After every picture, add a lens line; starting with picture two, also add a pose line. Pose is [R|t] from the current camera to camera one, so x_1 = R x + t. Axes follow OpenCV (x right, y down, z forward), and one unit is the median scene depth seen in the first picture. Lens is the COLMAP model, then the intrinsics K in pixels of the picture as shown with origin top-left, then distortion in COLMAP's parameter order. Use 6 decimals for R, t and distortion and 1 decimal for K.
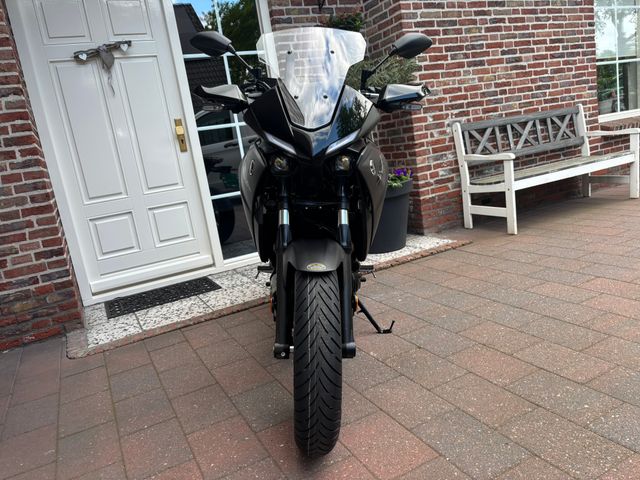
lens RADIAL K [[489.2, 0, 320.0], [0, 489.2, 240.0], [0, 0, 1]] dist [-0.000272, -0.006485]
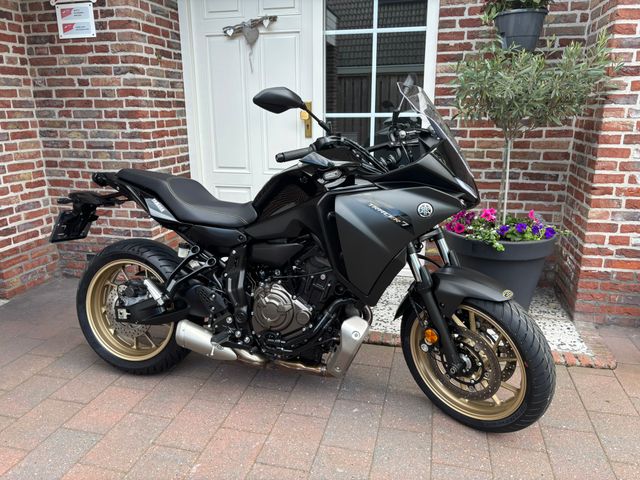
lens RADIAL K [[483.5, 0, 317.2], [0, 483.5, 237.4], [0, 0, 1]] dist [0.045226, -0.078241]
pose [[0.741821, 0.305724, -0.596854, 0.322041], [-0.231195, 0.952061, 0.200321, -0.175050], [0.629484, -0.010612, 0.776941, 0.265254]]
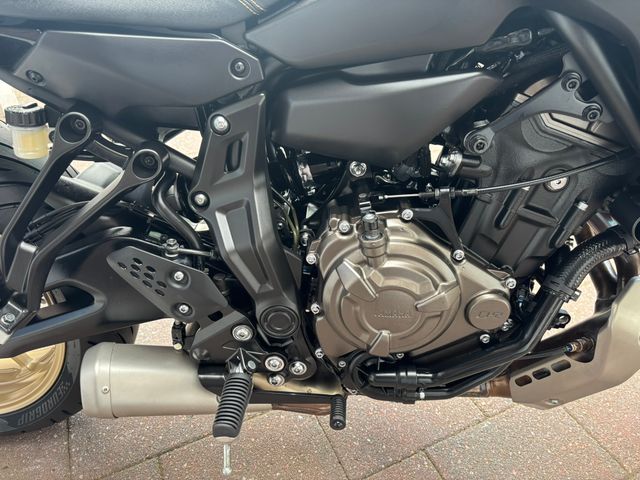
lens RADIAL K [[483.5, 0, 317.2], [0, 483.5, 237.4], [0, 0, 1]] dist [0.045226, -0.078241]
pose [[0.882805, 0.374908, -0.283017, 0.050338], [-0.196118, 0.841643, 0.503165, -0.091813], [0.426840, -0.388692, 0.816533, 0.476068]]
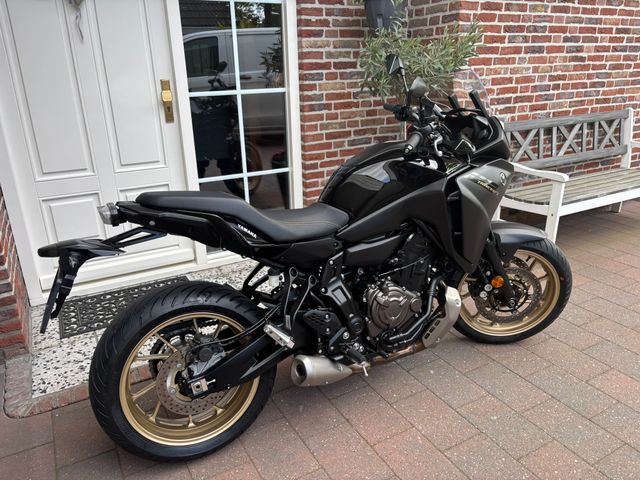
lens RADIAL K [[483.5, 0, 317.2], [0, 483.5, 237.4], [0, 0, 1]] dist [0.045226, -0.078241]
pose [[0.991610, 0.107989, 0.071053, -0.071097], [-0.117074, 0.983285, 0.139440, -0.124966], [-0.054808, -0.146588, 0.987678, 0.167013]]
